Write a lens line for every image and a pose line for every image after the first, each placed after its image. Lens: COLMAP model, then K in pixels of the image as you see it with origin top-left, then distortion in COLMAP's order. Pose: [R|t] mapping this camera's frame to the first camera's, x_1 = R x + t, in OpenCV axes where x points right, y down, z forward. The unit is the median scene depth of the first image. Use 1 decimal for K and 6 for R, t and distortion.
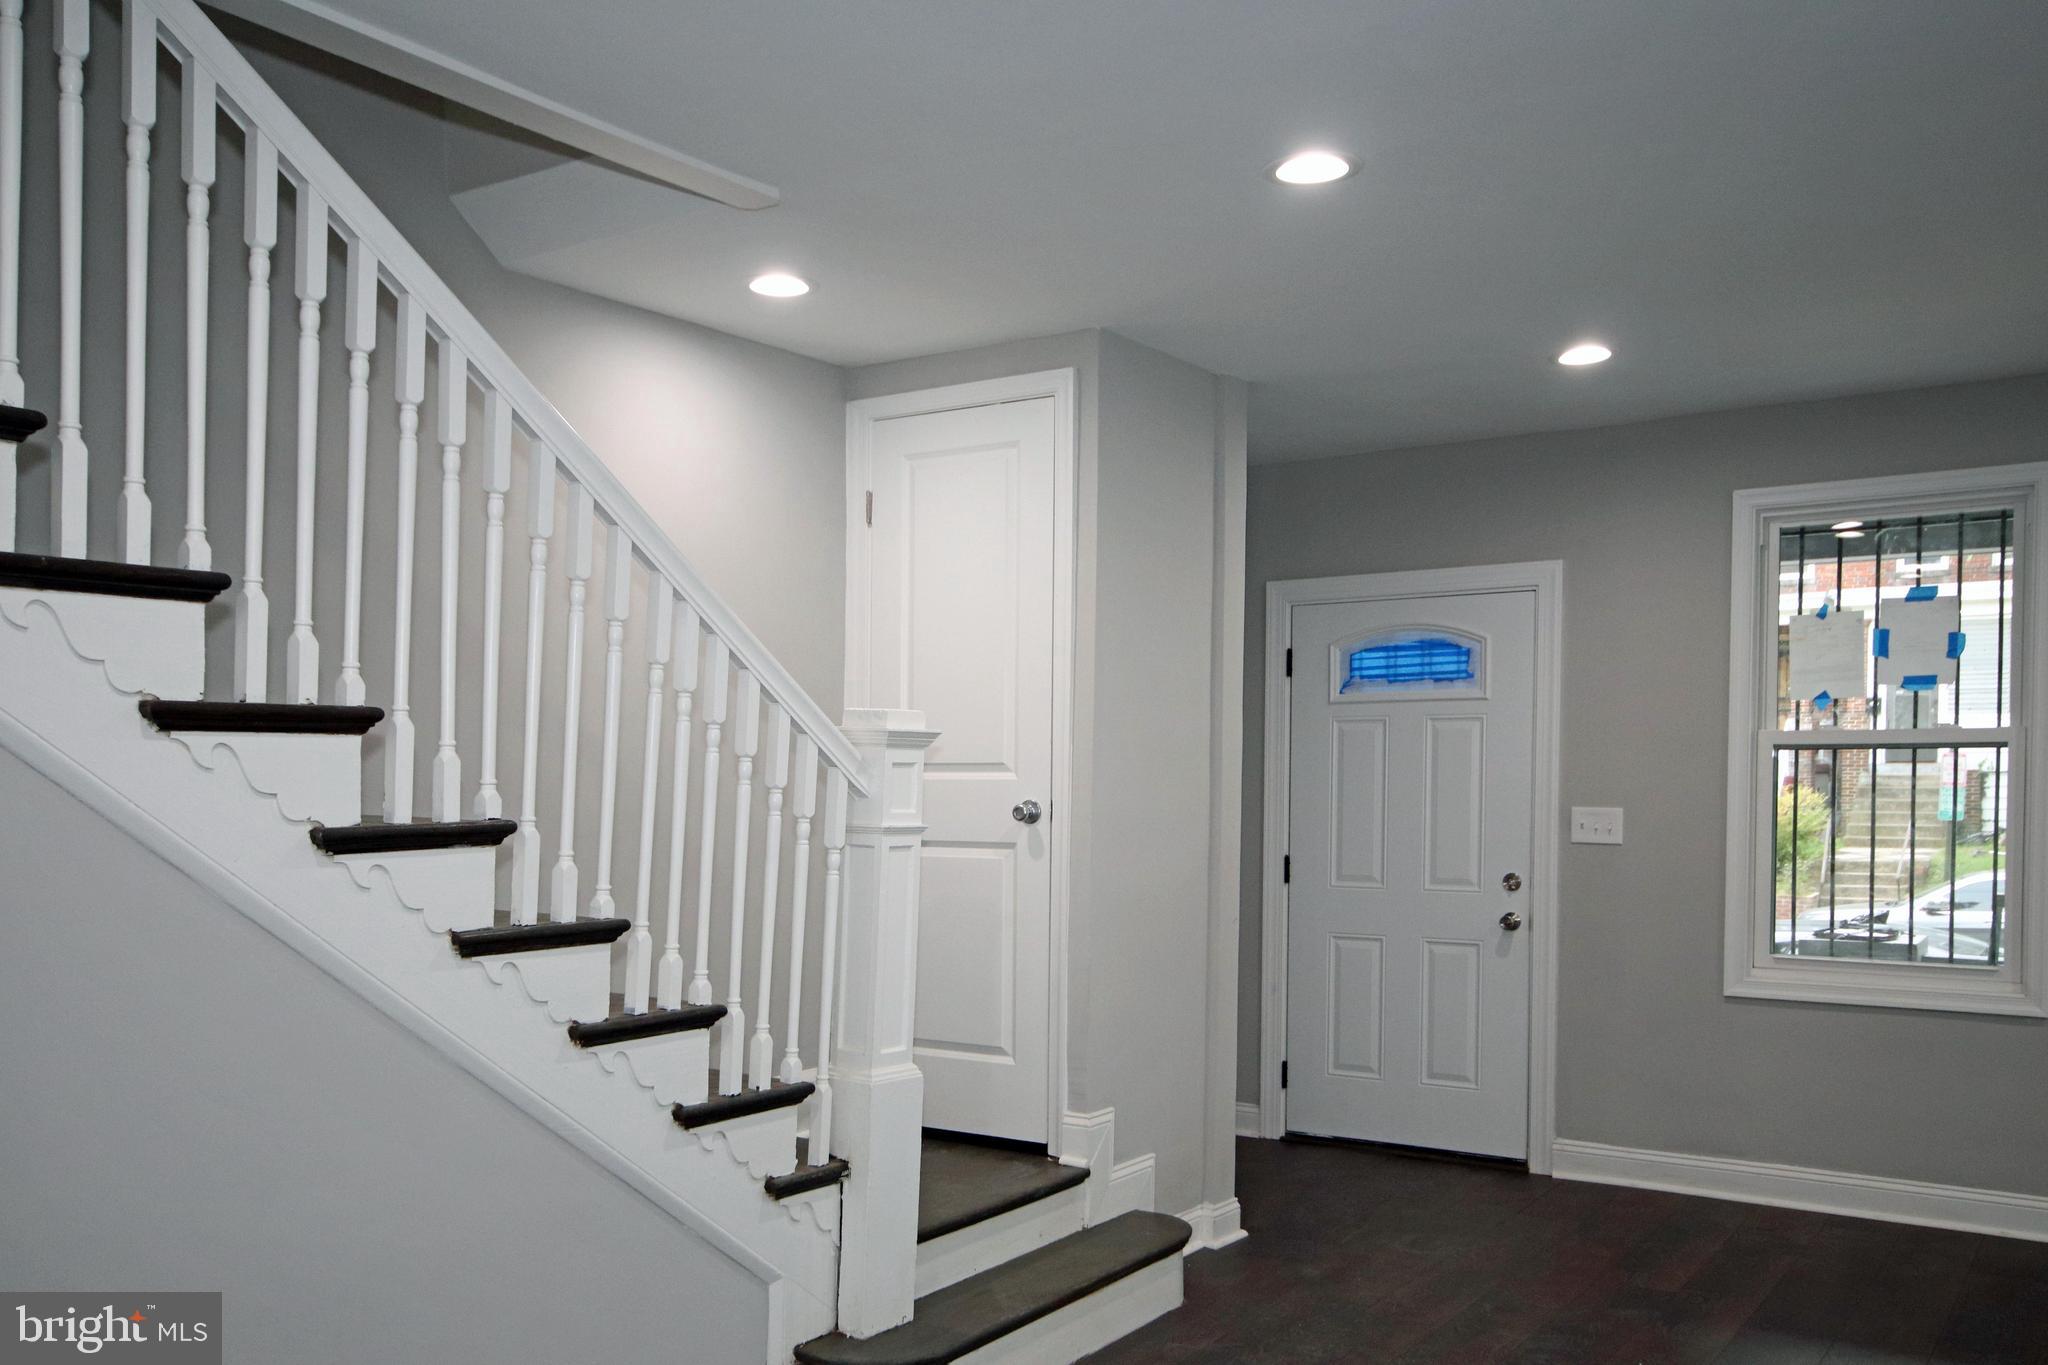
lens RADIAL K [[1659.9, 0, 1022.8], [0, 1659.9, 850.7], [0, 0, 1]] dist [0.002722, 0.046493]
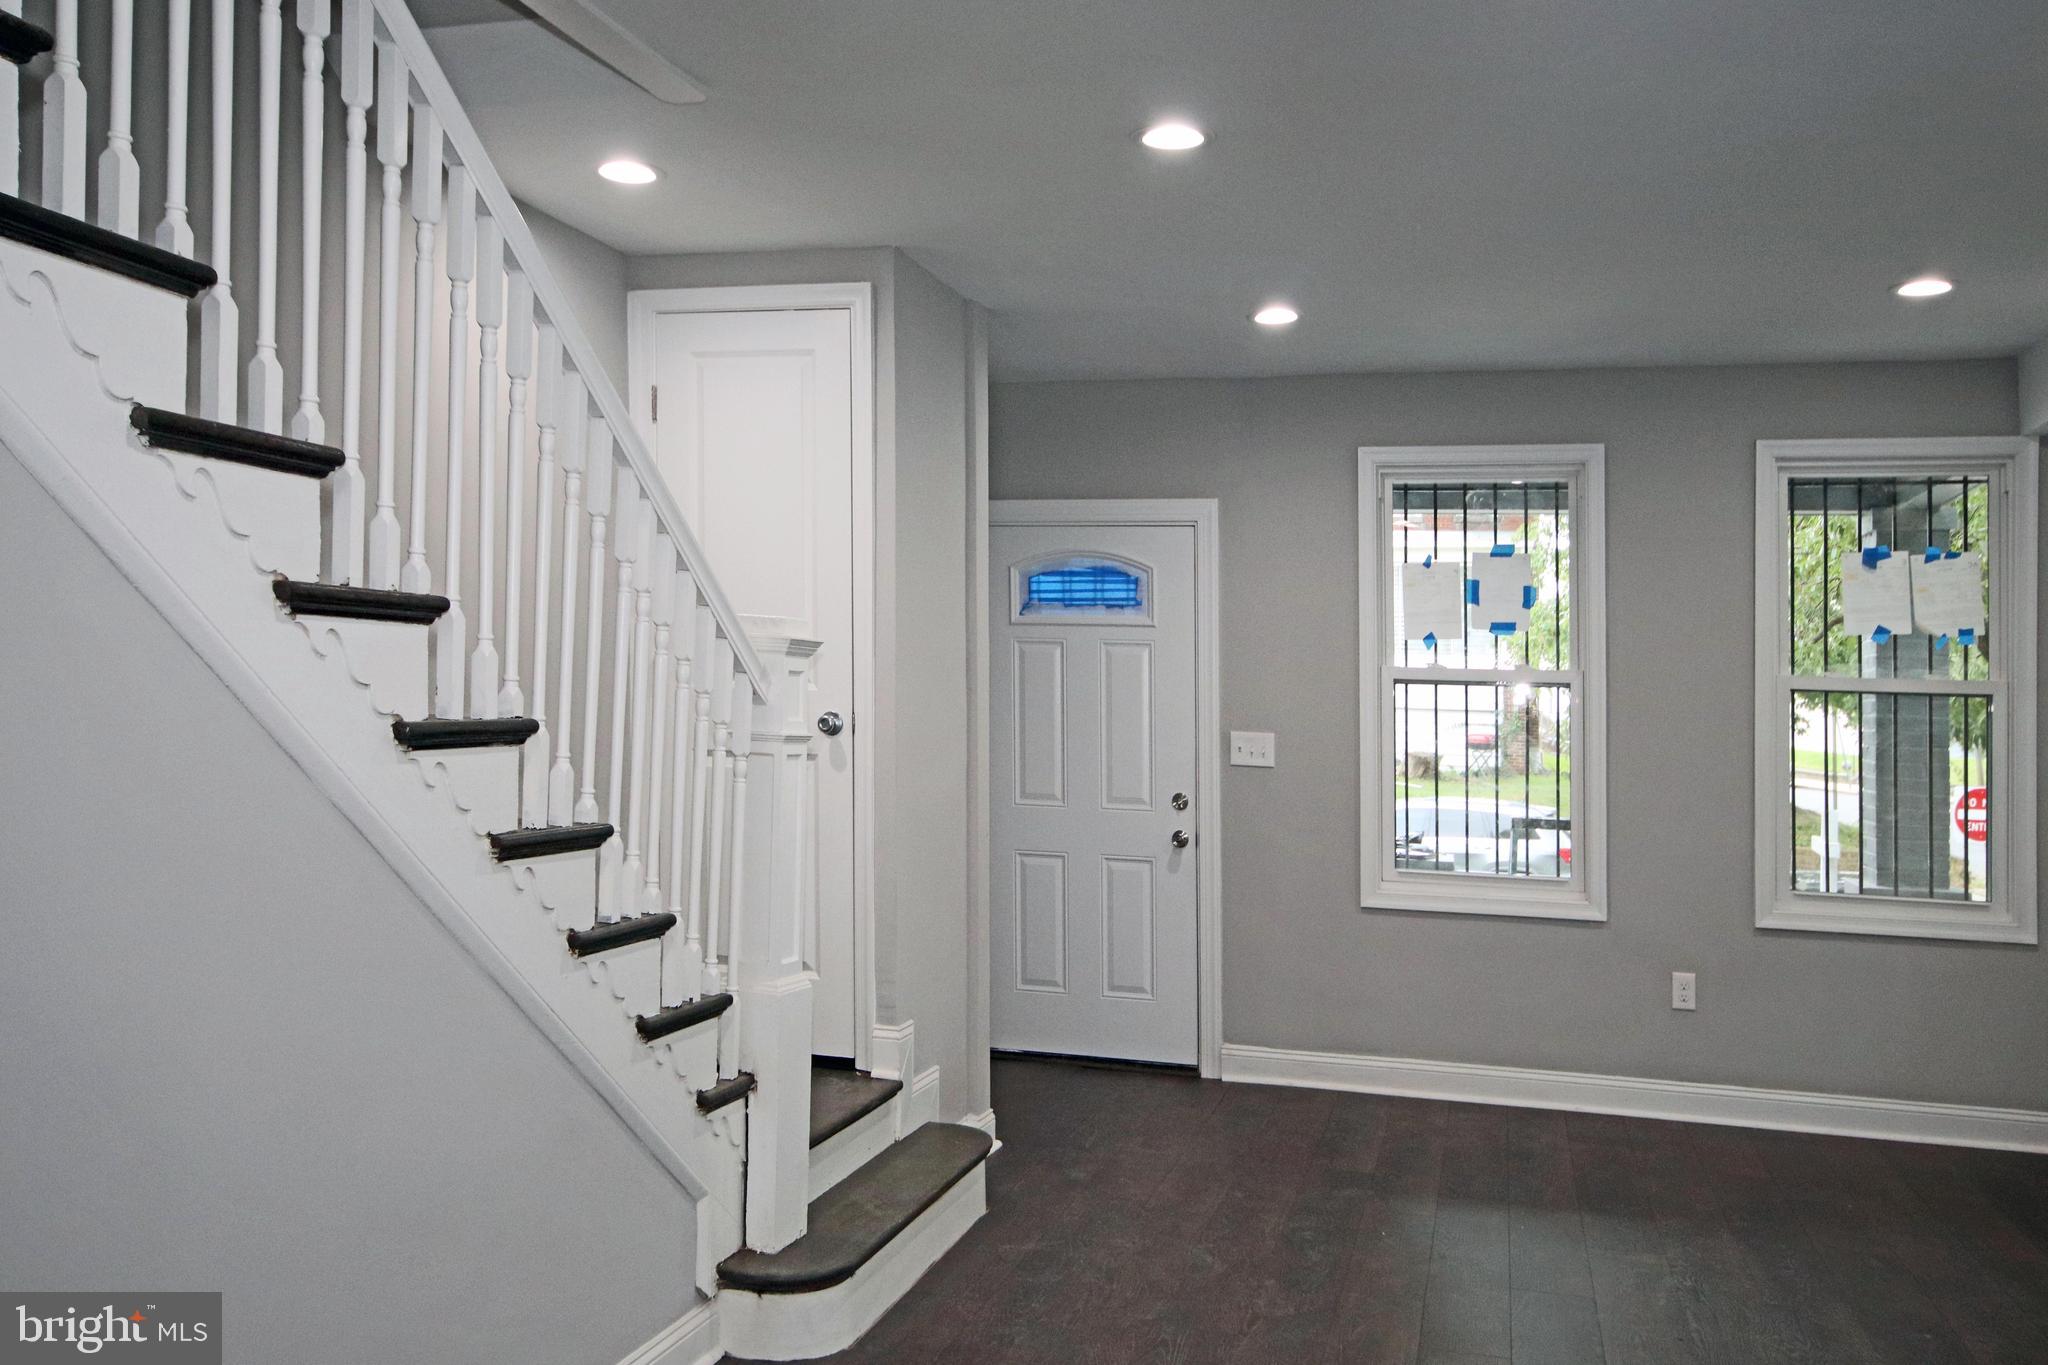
lens RADIAL K [[1788.0, 0, 1029.8], [0, 1788.0, 729.6], [0, 0, 1]] dist [-0.011677, 0.094730]
pose [[0.939770, 0.022030, 0.341096, -0.190705], [-0.013471, 0.999533, -0.027443, 0.006053], [-0.341541, 0.021195, 0.939628, -0.032602]]
